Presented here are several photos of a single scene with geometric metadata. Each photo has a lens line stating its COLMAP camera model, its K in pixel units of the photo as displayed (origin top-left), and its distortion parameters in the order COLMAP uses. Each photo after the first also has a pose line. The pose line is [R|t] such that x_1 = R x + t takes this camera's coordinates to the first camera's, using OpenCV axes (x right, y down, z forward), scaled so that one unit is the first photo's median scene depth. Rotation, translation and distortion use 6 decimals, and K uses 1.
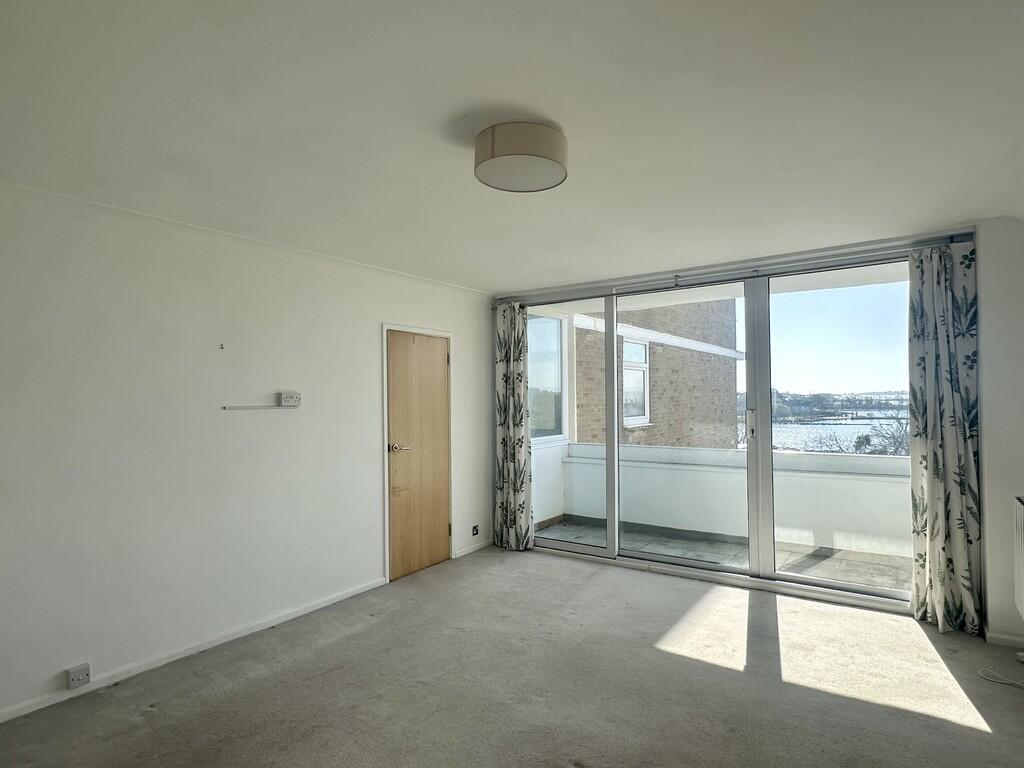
lens RADIAL K [[576.2, 0, 507.9], [0, 576.2, 390.0], [0, 0, 1]] dist [-0.007522, 0.002742]
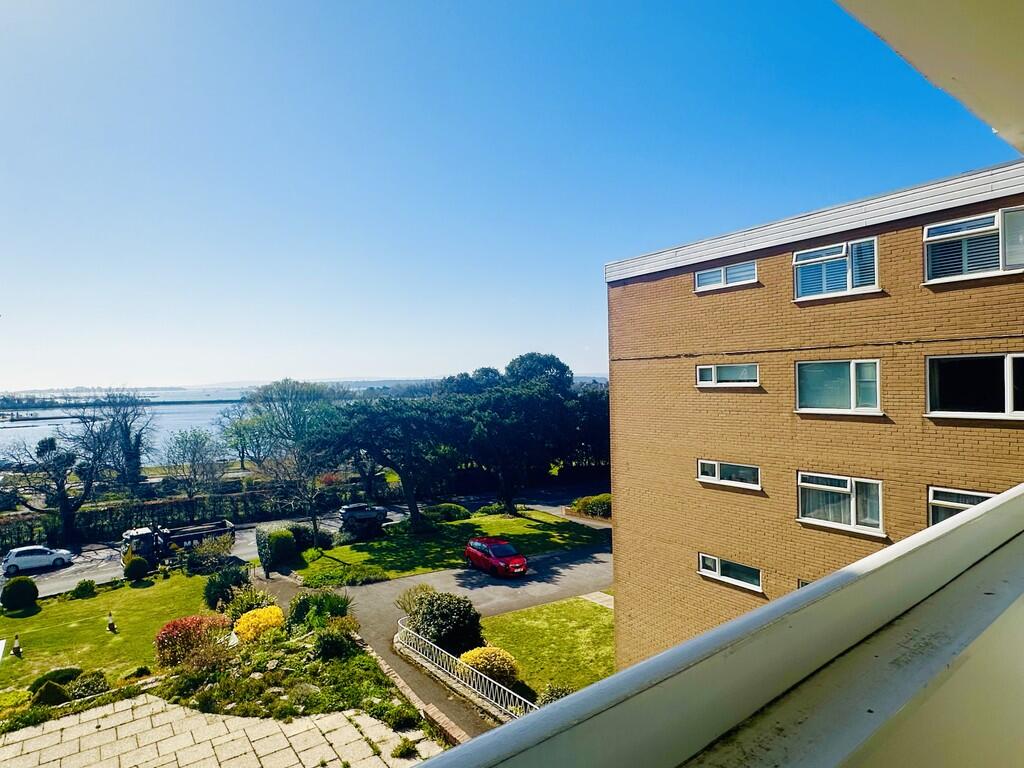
lens RADIAL K [[576.2, 0, 508.8], [0, 576.2, 382.3], [0, 0, 1]] dist [-0.007522, 0.002742]
pose [[0.306869, 0.006066, 0.951732, 0.113024], [0.002637, 0.999970, -0.007223, 0.026065], [-0.951748, 0.004727, 0.306844, 1.125576]]
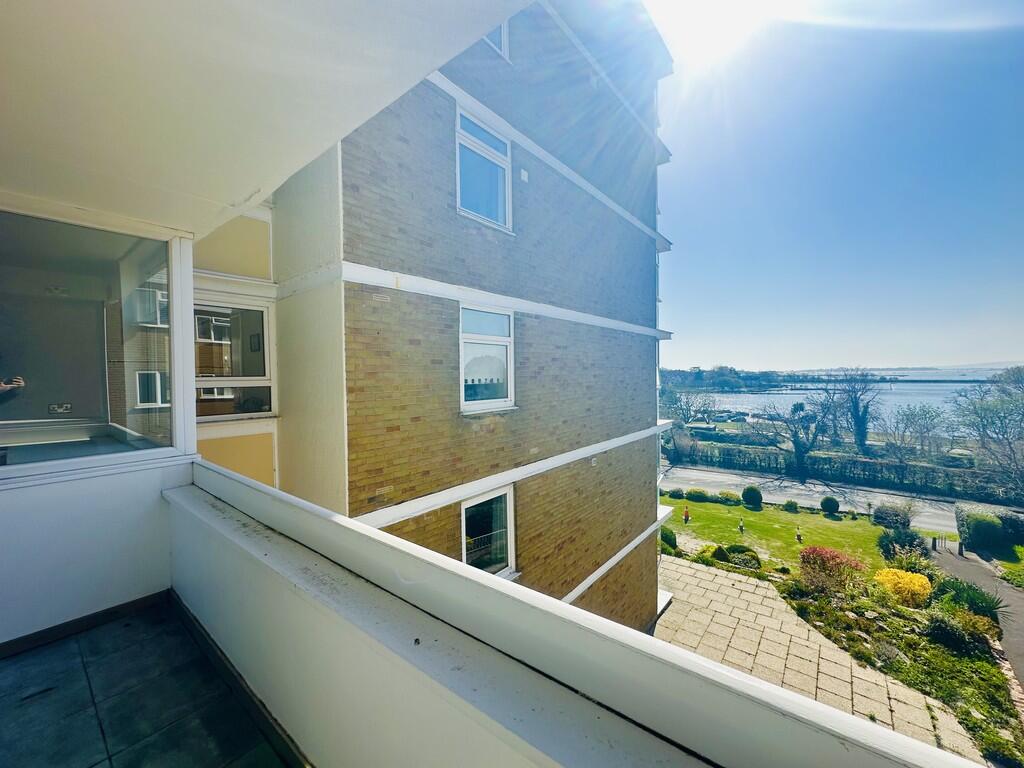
lens RADIAL K [[406.3, 0, 513.5], [0, 406.3, 383.4], [0, 0, 1]] dist [-0.000208, 0.000140]
pose [[0.998109, -0.002493, -0.061412, 0.555228], [0.004590, 0.999410, 0.034035, 0.004554], [0.061291, -0.034252, 0.997532, 0.776183]]
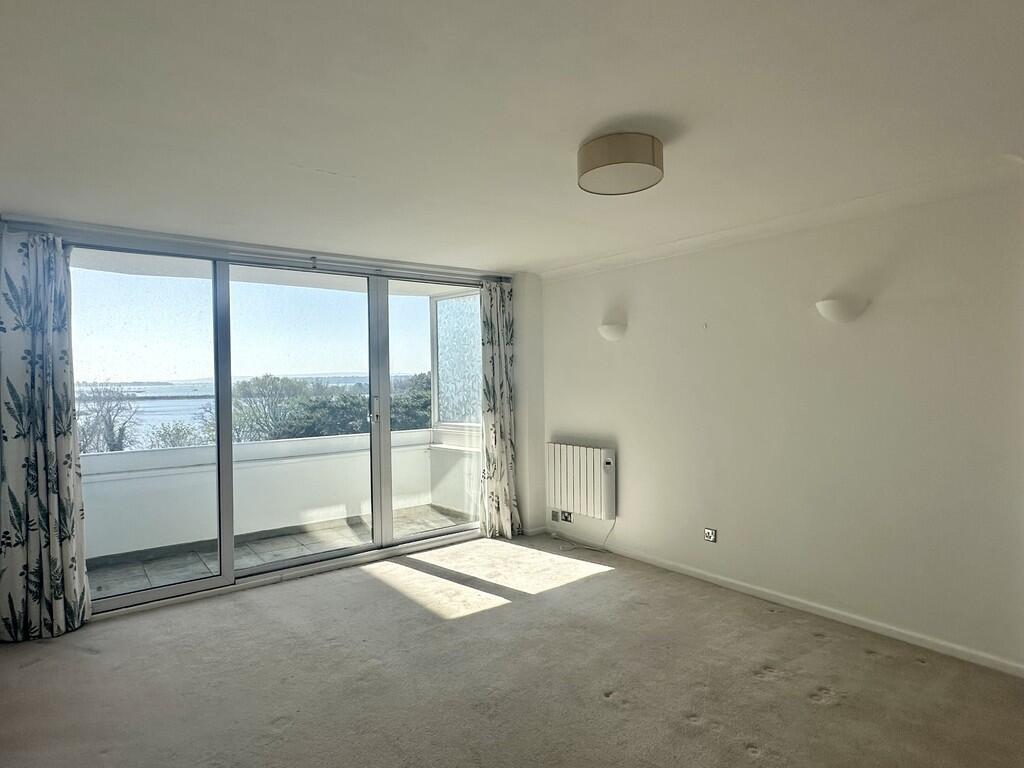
lens RADIAL K [[576.2, 0, 507.3], [0, 576.2, 388.0], [0, 0, 1]] dist [-0.007522, 0.002742]
pose [[0.292331, -0.008949, 0.956275, -0.438437], [-0.000888, 0.999953, 0.009630, 0.005297], [-0.956317, -0.003664, 0.292309, 0.353974]]
